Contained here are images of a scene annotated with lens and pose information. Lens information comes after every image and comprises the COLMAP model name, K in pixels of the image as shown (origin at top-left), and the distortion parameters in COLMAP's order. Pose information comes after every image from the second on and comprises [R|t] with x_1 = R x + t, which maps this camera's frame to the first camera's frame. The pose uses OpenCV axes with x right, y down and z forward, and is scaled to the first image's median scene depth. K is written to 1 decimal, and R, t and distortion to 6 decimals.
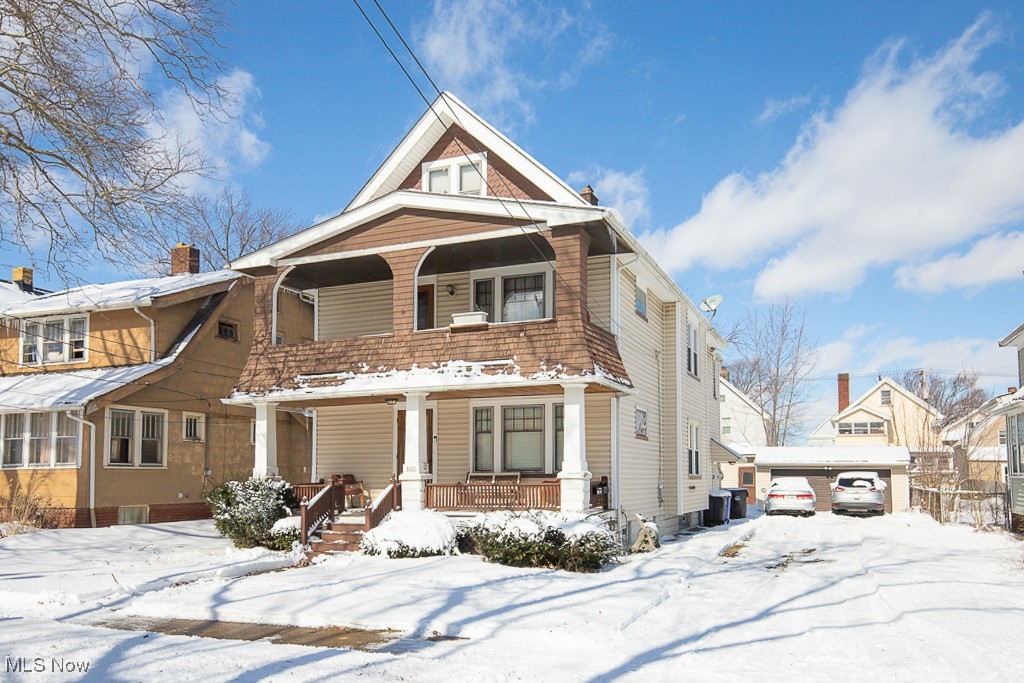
lens RADIAL K [[750.7, 0, 511.9], [0, 750.7, 292.5], [0, 0, 1]] dist [0.028354, 0.000232]
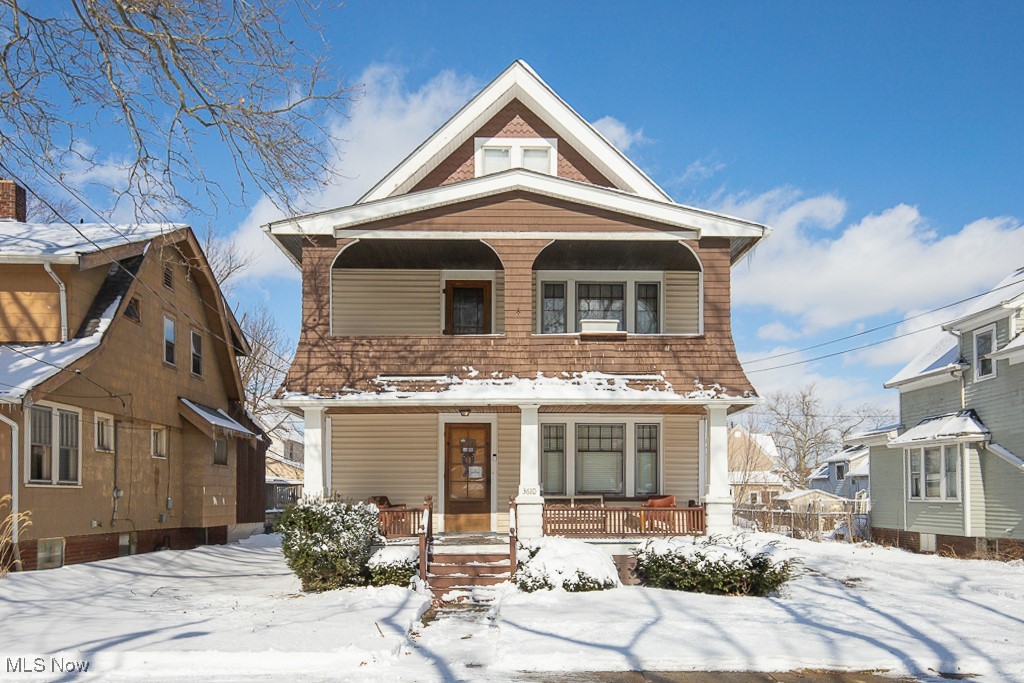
lens RADIAL K [[806.5, 0, 512.0], [0, 806.5, 341.5], [0, 0, 1]] dist [0.053379, 0.004083]
pose [[0.915168, 0.081406, 0.394767, -0.509945], [-0.100066, 0.994618, 0.026873, 0.035963], [-0.390455, -0.064096, 0.918388, 0.145732]]
